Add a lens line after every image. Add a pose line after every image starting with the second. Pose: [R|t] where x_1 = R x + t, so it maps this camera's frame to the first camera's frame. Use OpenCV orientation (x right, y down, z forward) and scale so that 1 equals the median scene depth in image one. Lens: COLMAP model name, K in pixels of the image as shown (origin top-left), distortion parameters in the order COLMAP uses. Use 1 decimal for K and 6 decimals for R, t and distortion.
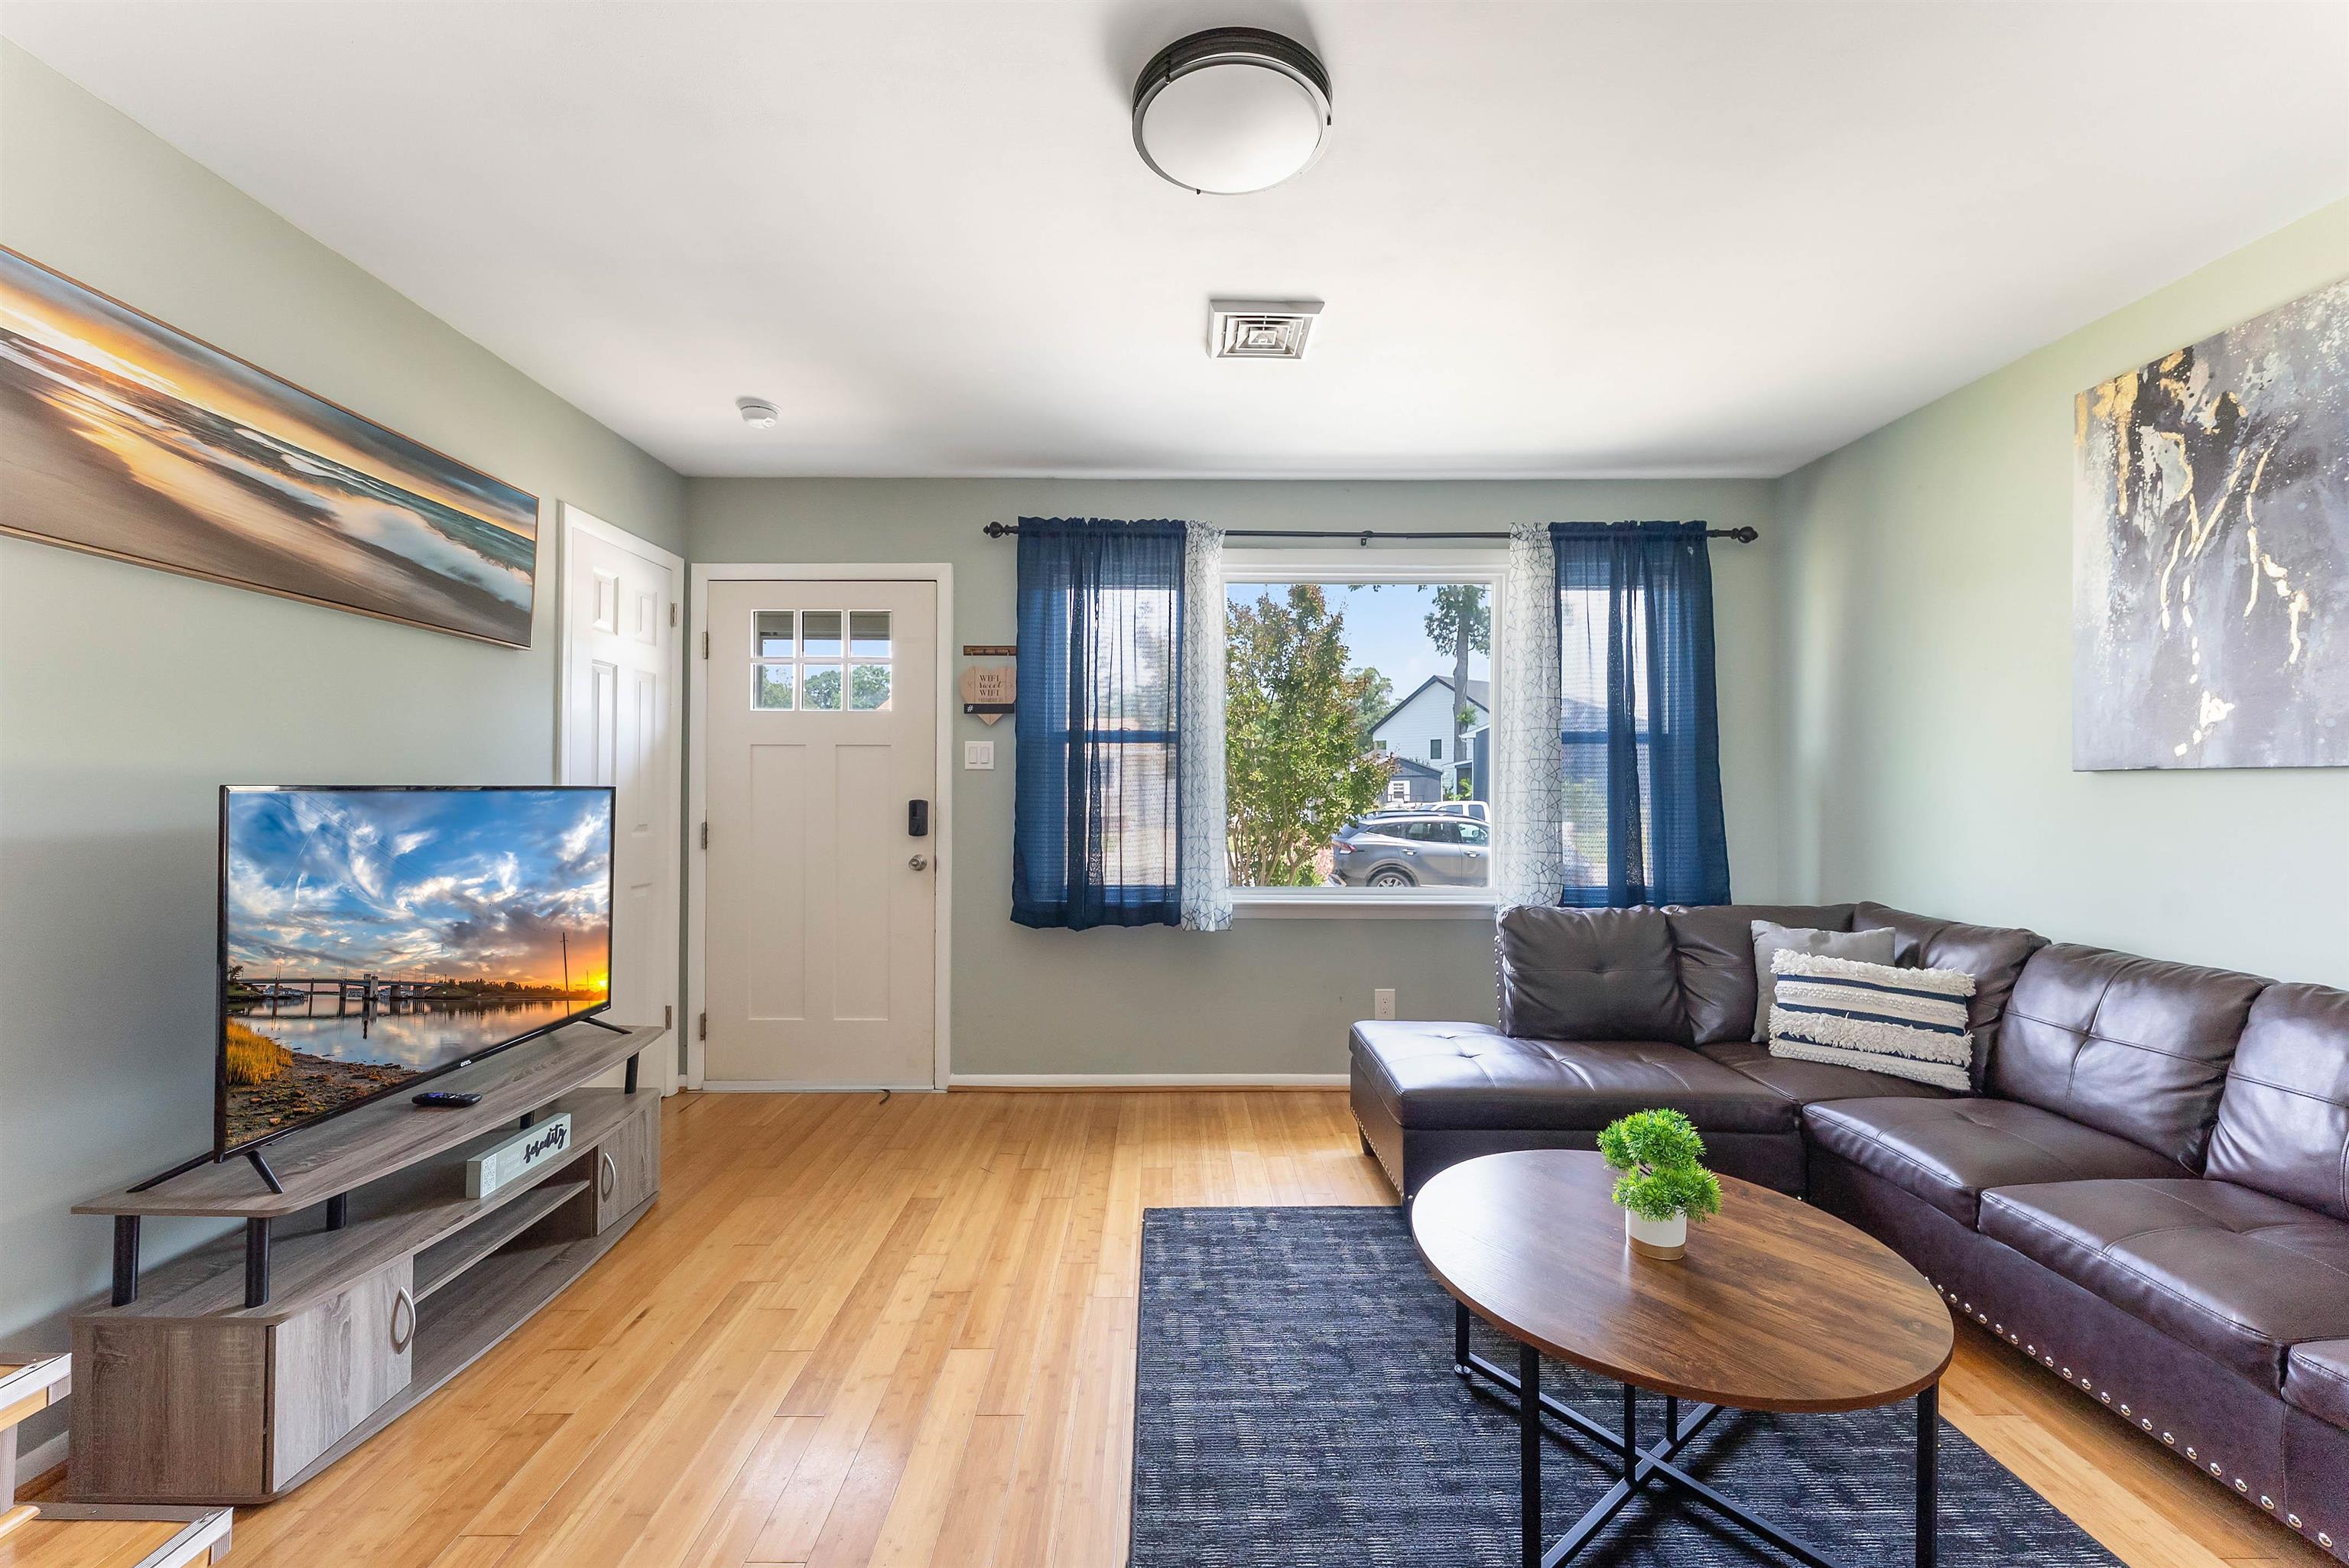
lens RADIAL K [[956.9, 0, 1187.3], [0, 956.9, 790.9], [0, 0, 1]] dist [0.005042, -0.001423]
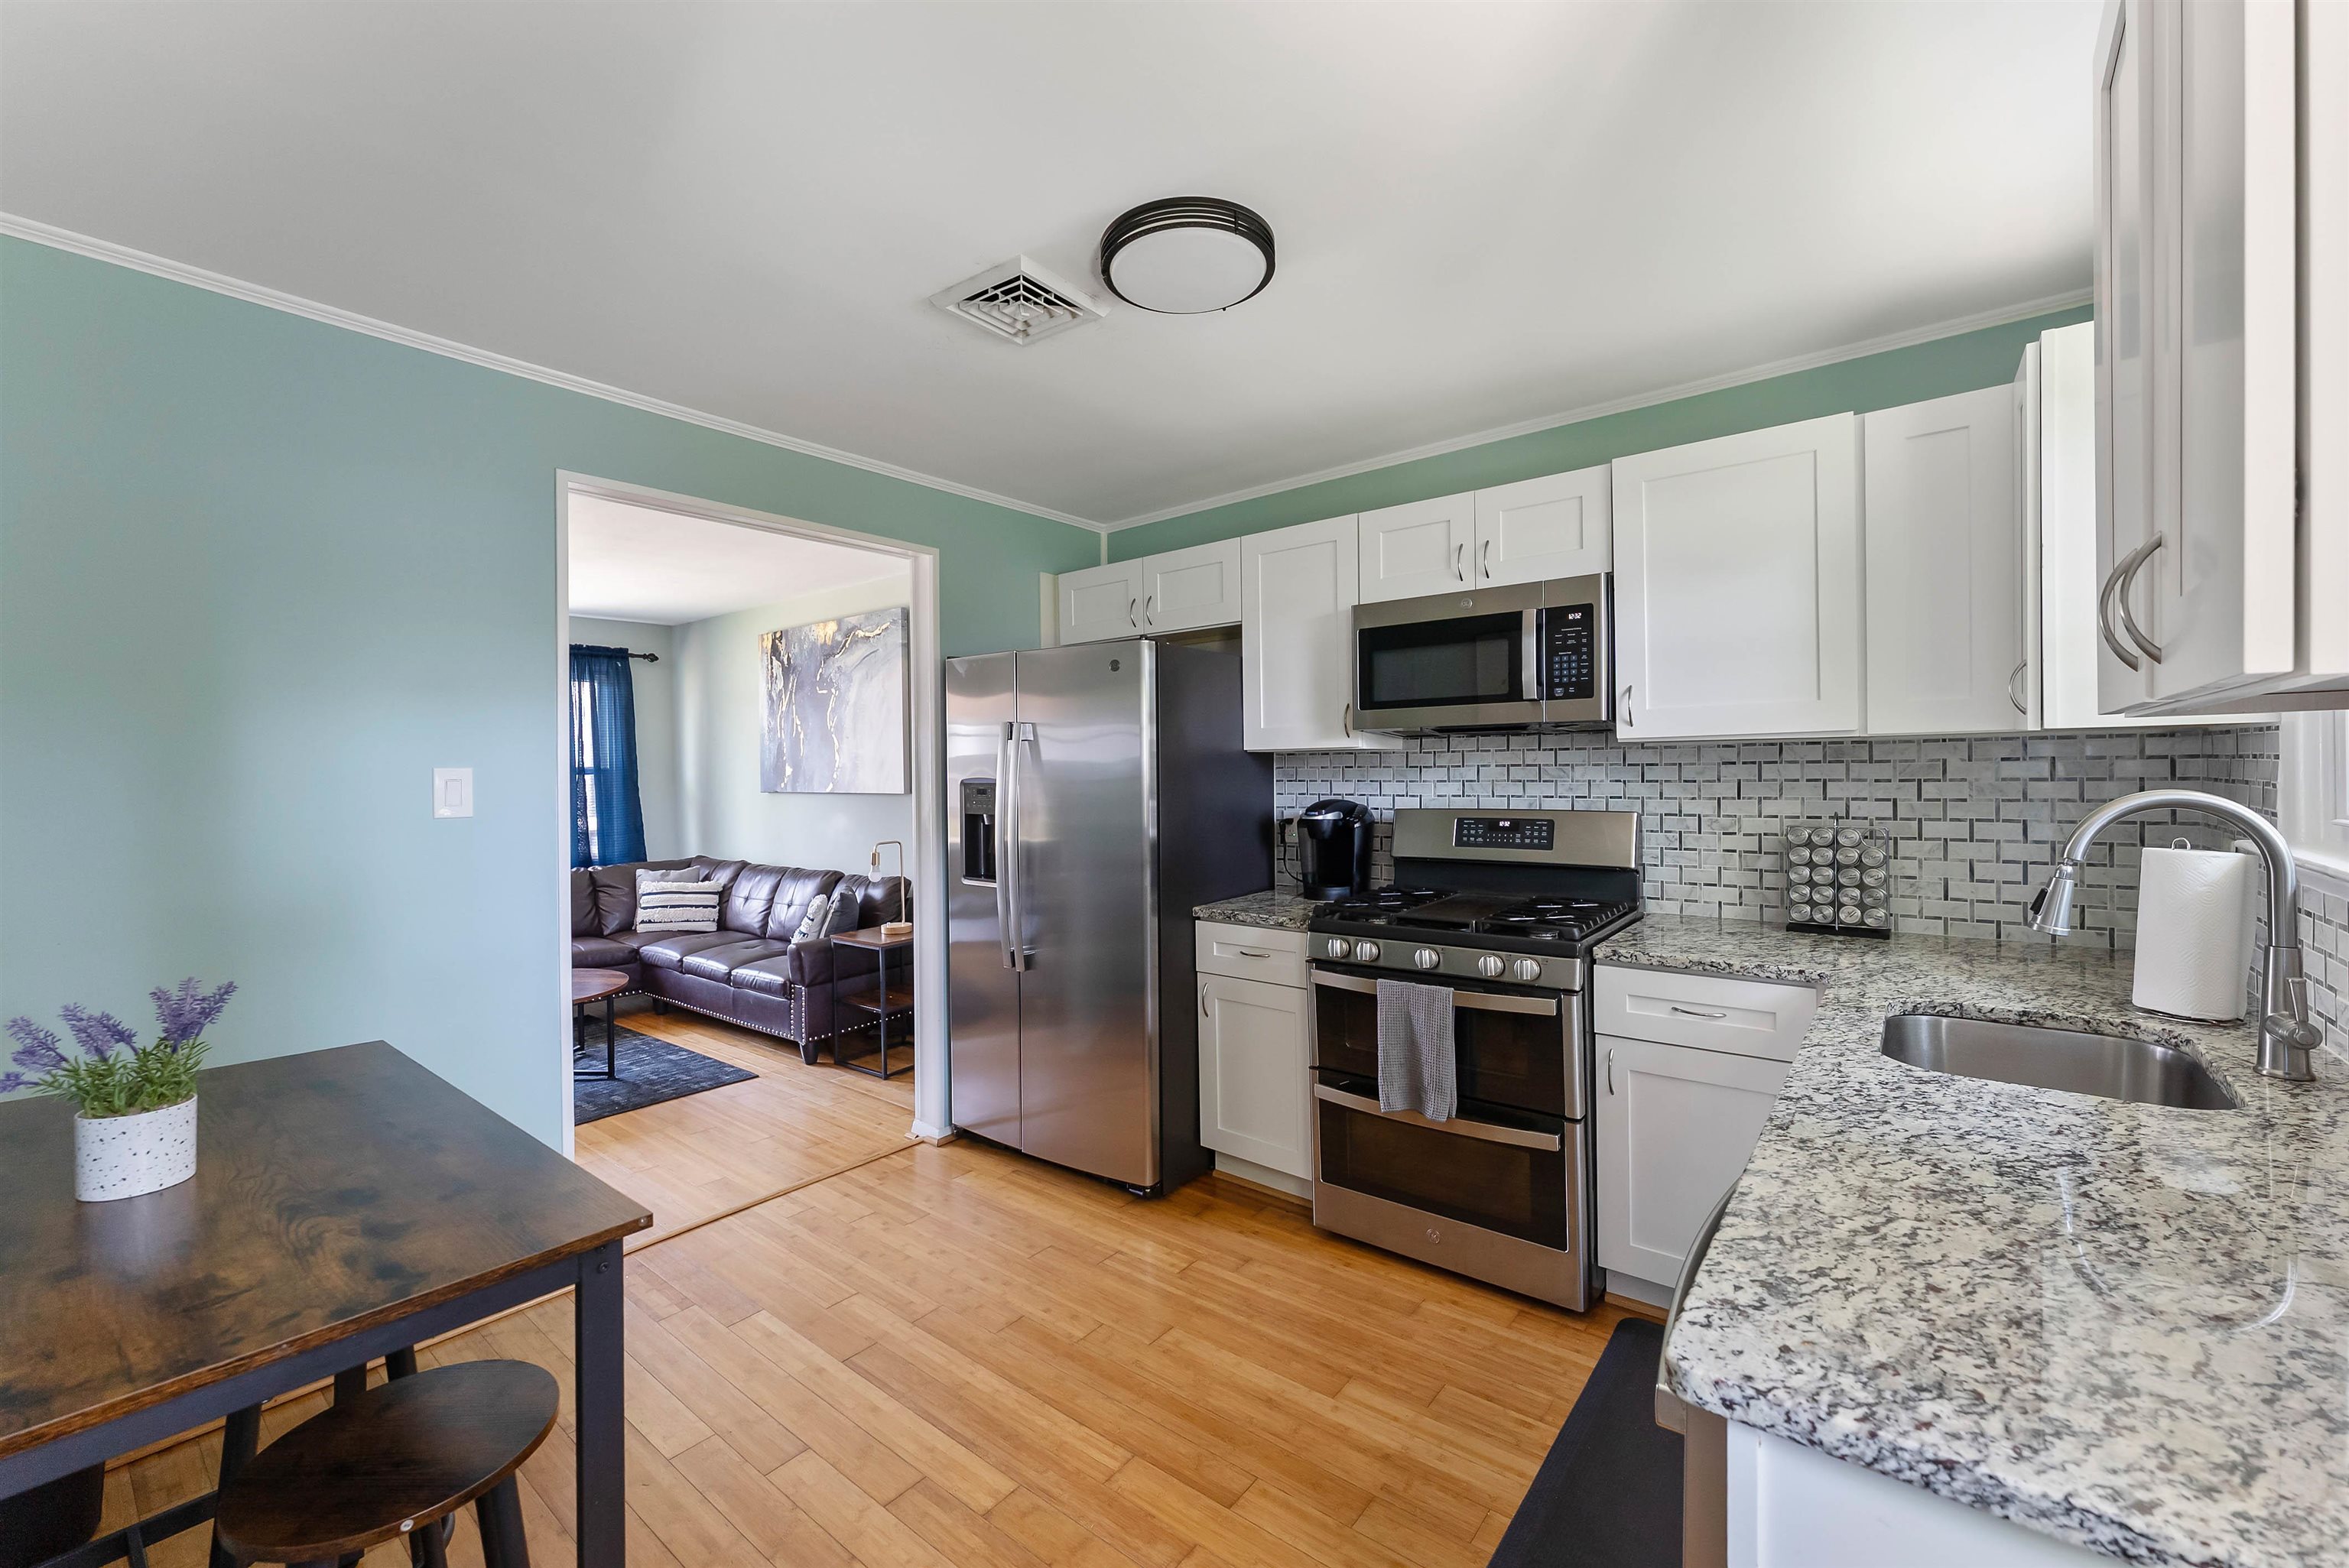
lens RADIAL K [[956.9, 0, 1170.7], [0, 956.9, 782.3], [0, 0, 1]] dist [0.005042, -0.001423]
pose [[0.646380, -0.018055, 0.762802, -0.238993], [0.016342, 0.999818, 0.009817, -0.053195], [-0.762840, 0.006120, 0.646558, -1.336081]]
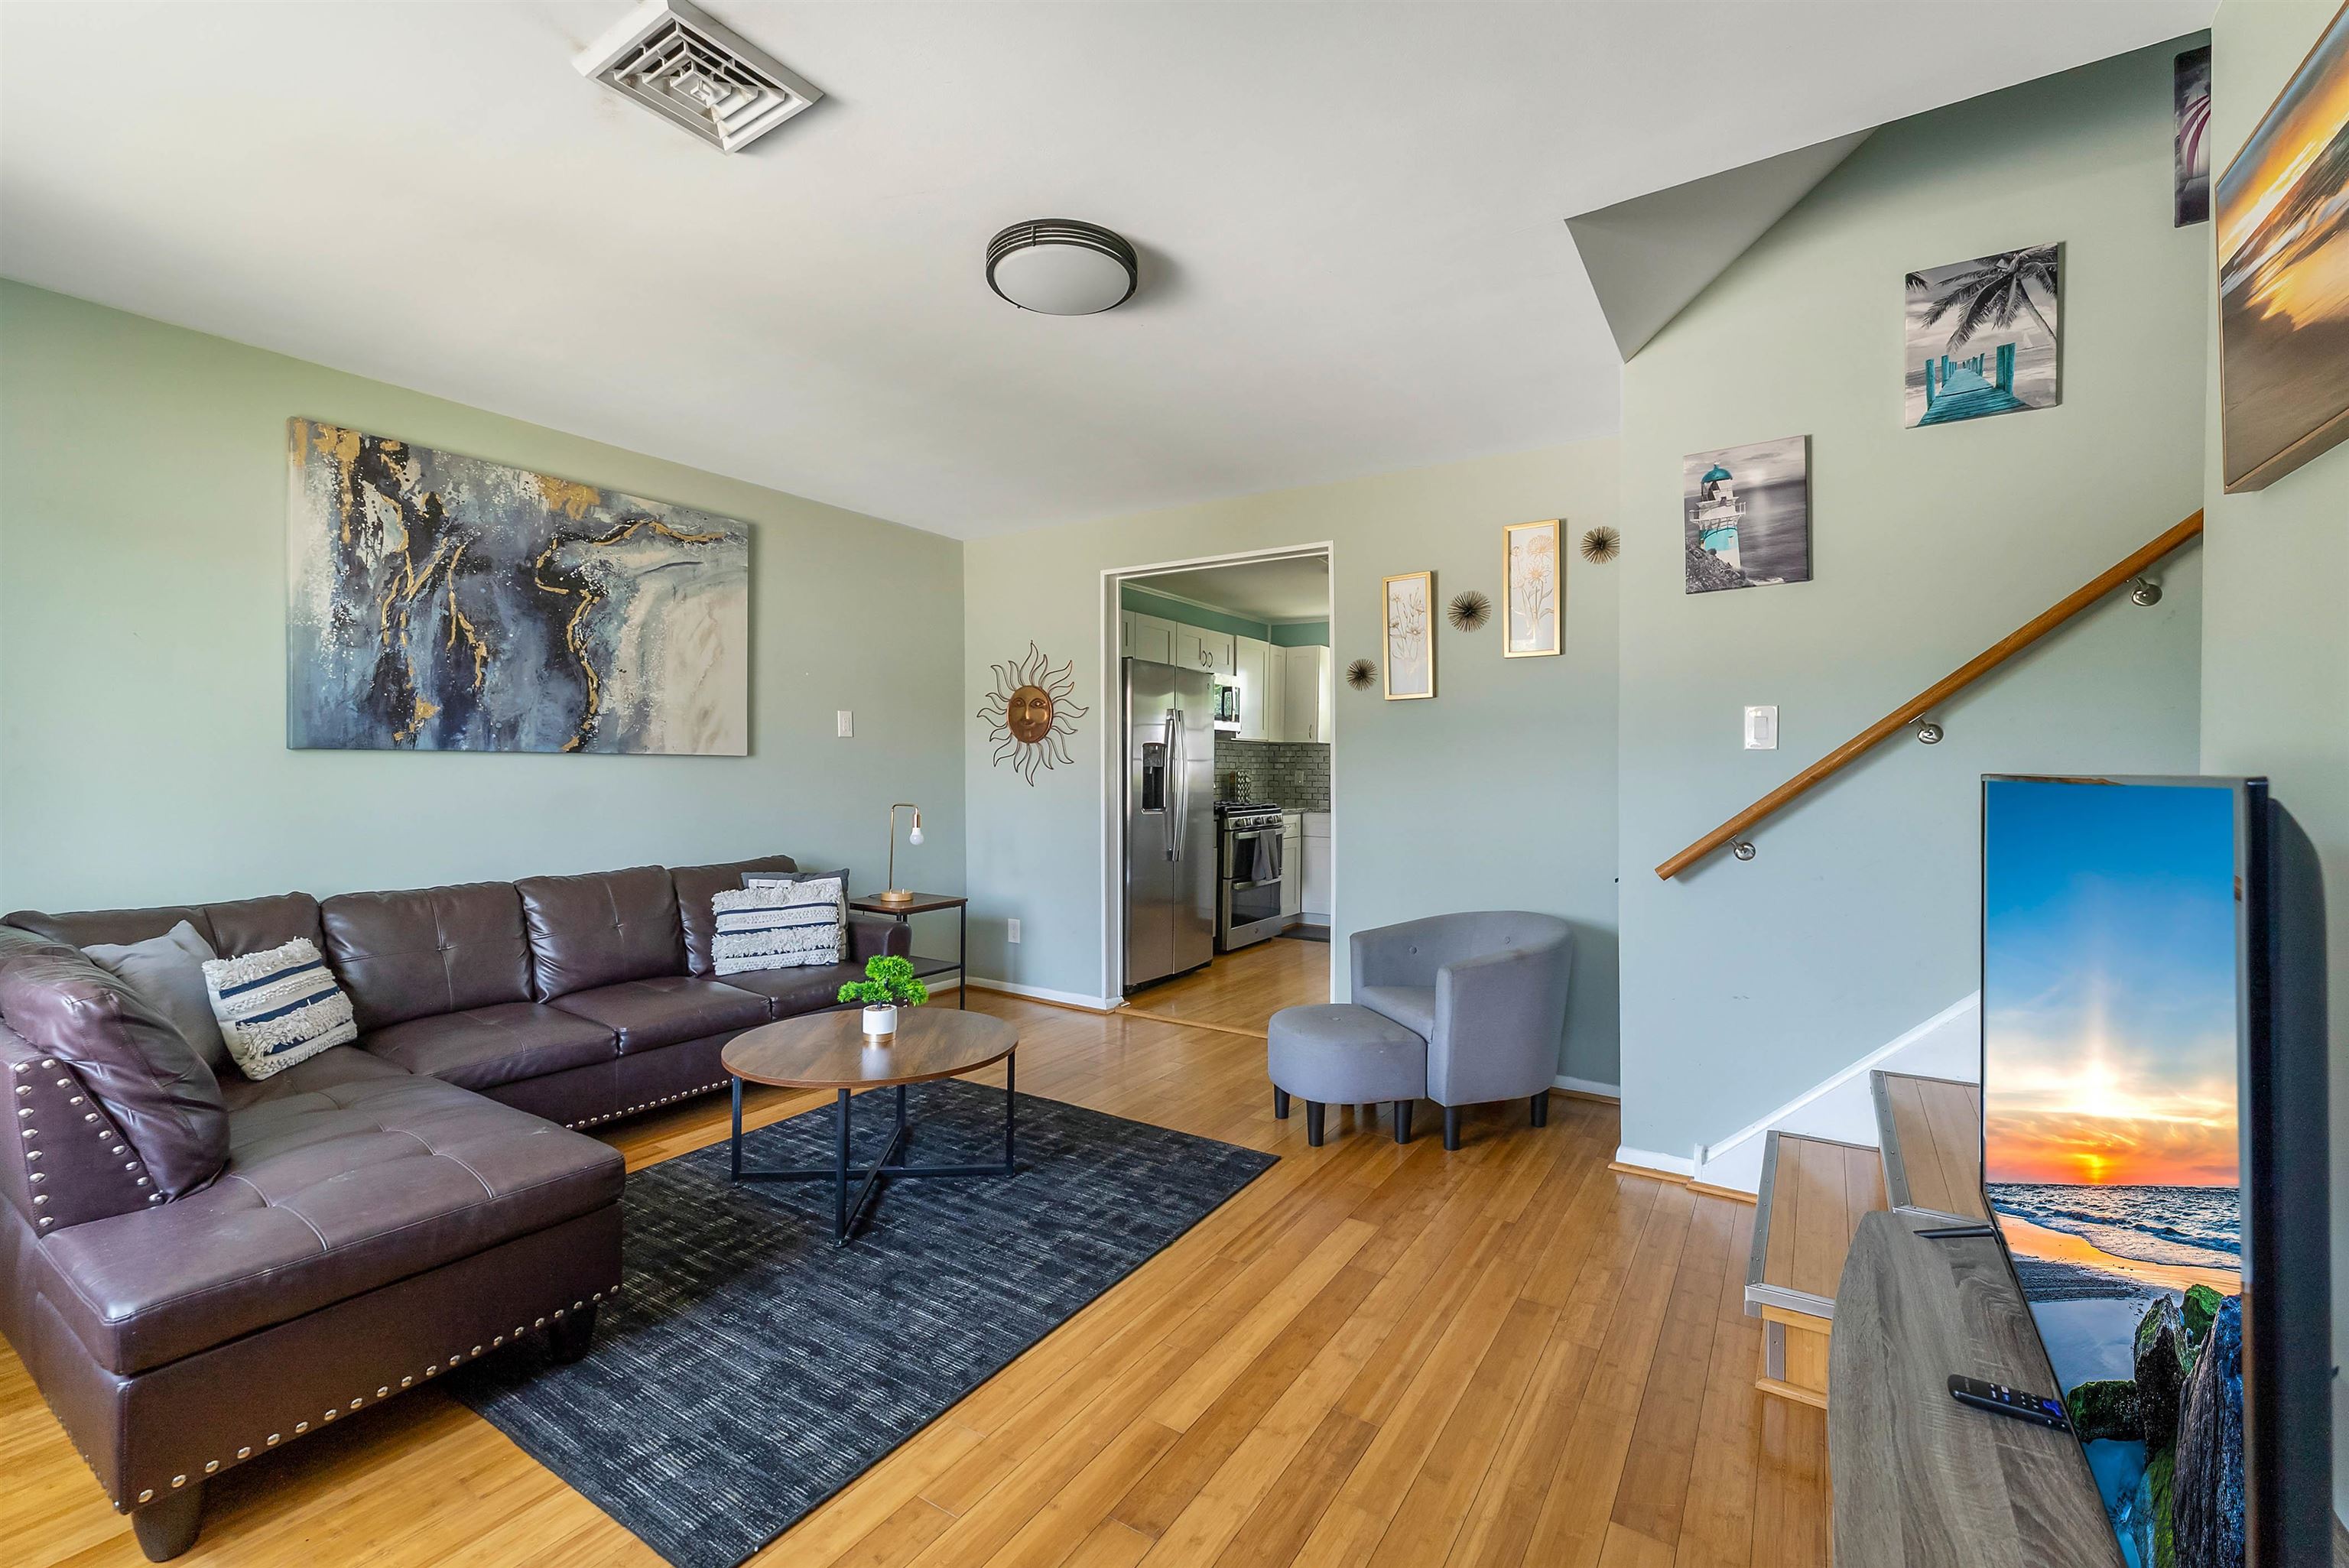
lens RADIAL K [[1005.5, 0, 1157.0], [0, 1005.5, 766.4], [0, 0, 1]] dist [-0.001917, 0.000020]
pose [[-0.824982, -0.003021, 0.565151, -0.593063], [-0.003029, 0.999995, 0.000924, -0.004139], [-0.565151, -0.000949, -0.824987, 1.418745]]
